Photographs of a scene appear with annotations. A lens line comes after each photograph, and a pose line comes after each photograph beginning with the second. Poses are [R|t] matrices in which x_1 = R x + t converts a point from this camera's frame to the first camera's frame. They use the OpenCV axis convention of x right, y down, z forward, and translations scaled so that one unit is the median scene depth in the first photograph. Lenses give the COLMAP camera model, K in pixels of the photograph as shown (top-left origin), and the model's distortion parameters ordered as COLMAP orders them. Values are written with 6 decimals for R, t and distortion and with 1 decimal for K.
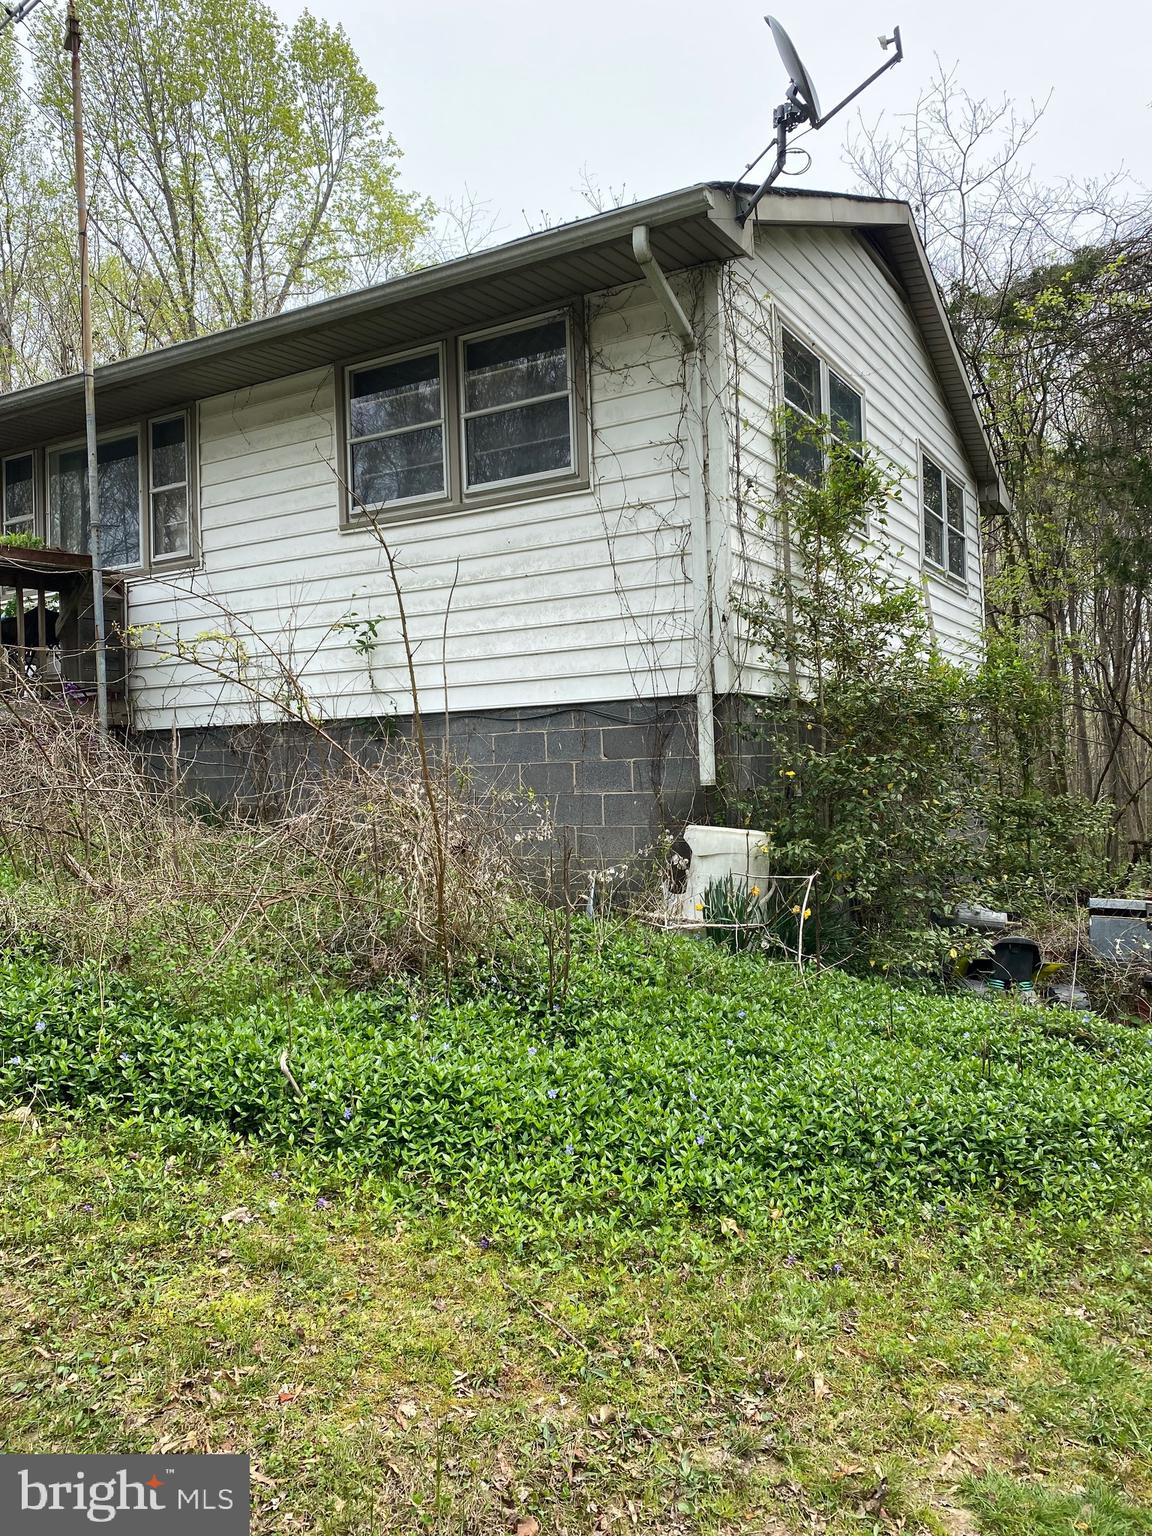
lens RADIAL K [[1147.9, 0, 576.0], [0, 1147.9, 768.0], [0, 0, 1]] dist [-0.010340, -0.004472]
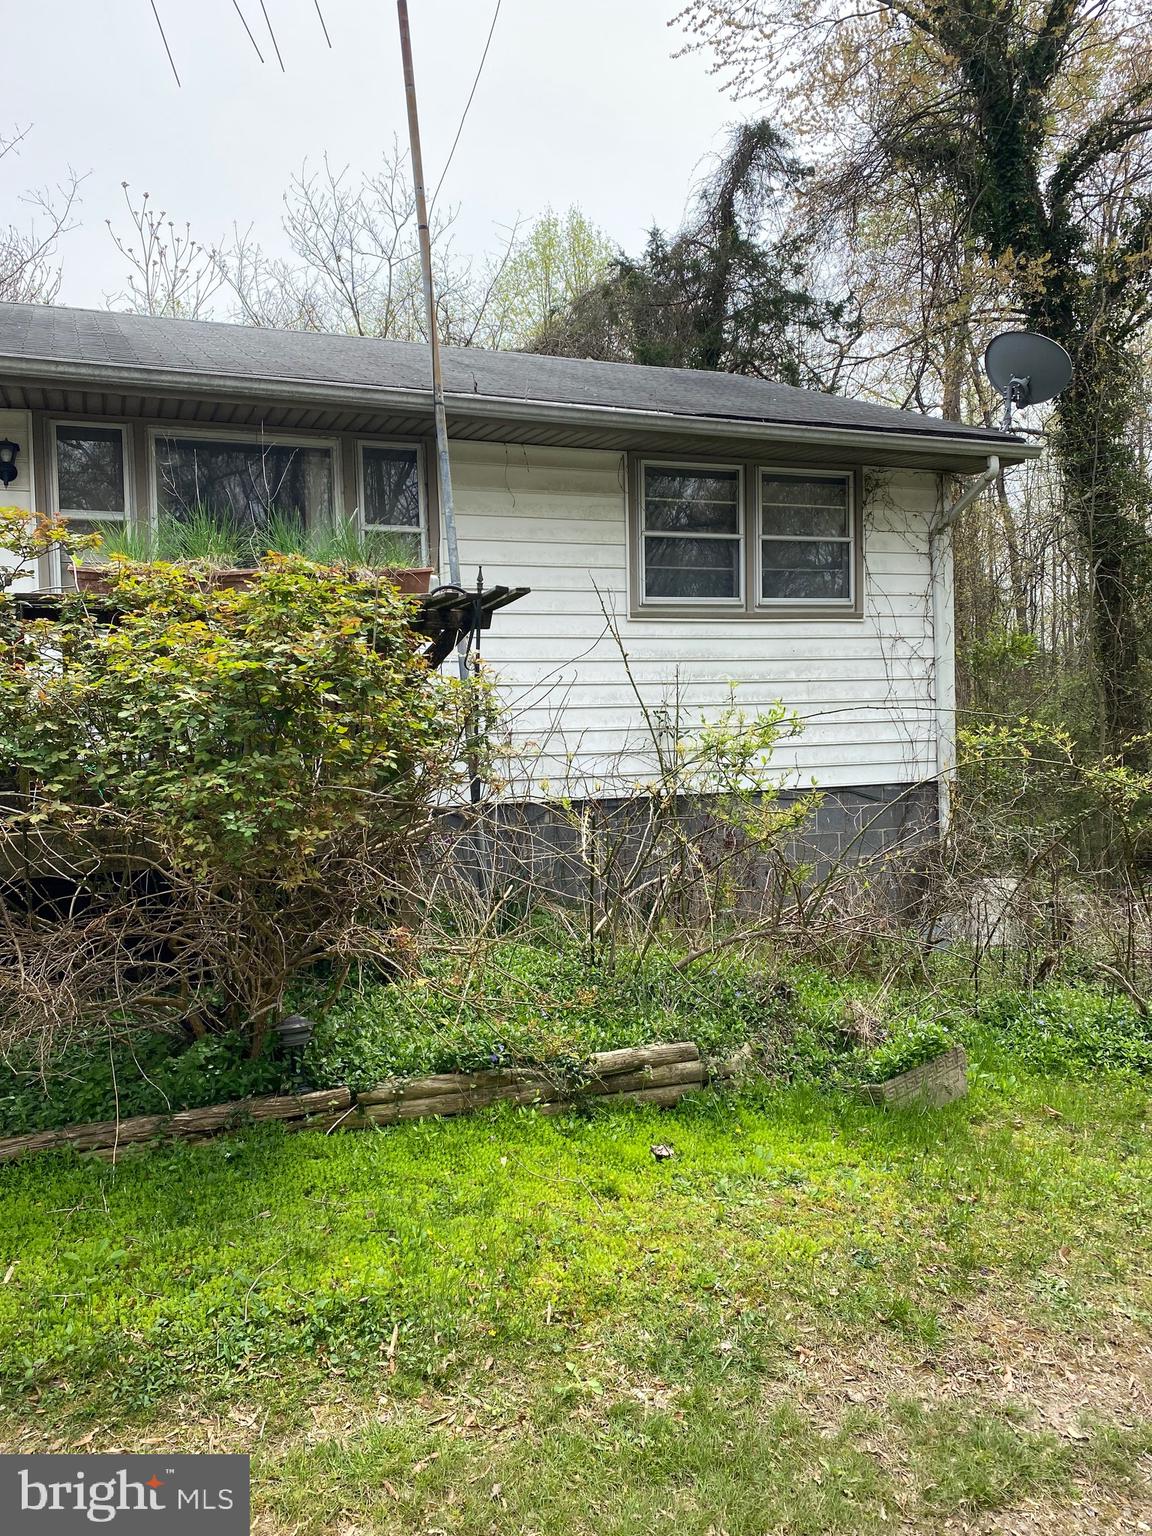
lens RADIAL K [[1160.0, 0, 576.0], [0, 1160.0, 768.0], [0, 0, 1]] dist [0.002704, -0.005106]
pose [[0.619185, -0.005873, 0.785223, -2.222964], [0.020813, 0.999743, -0.008935, -0.135687], [-0.784969, 0.021876, 0.619149, 0.850373]]
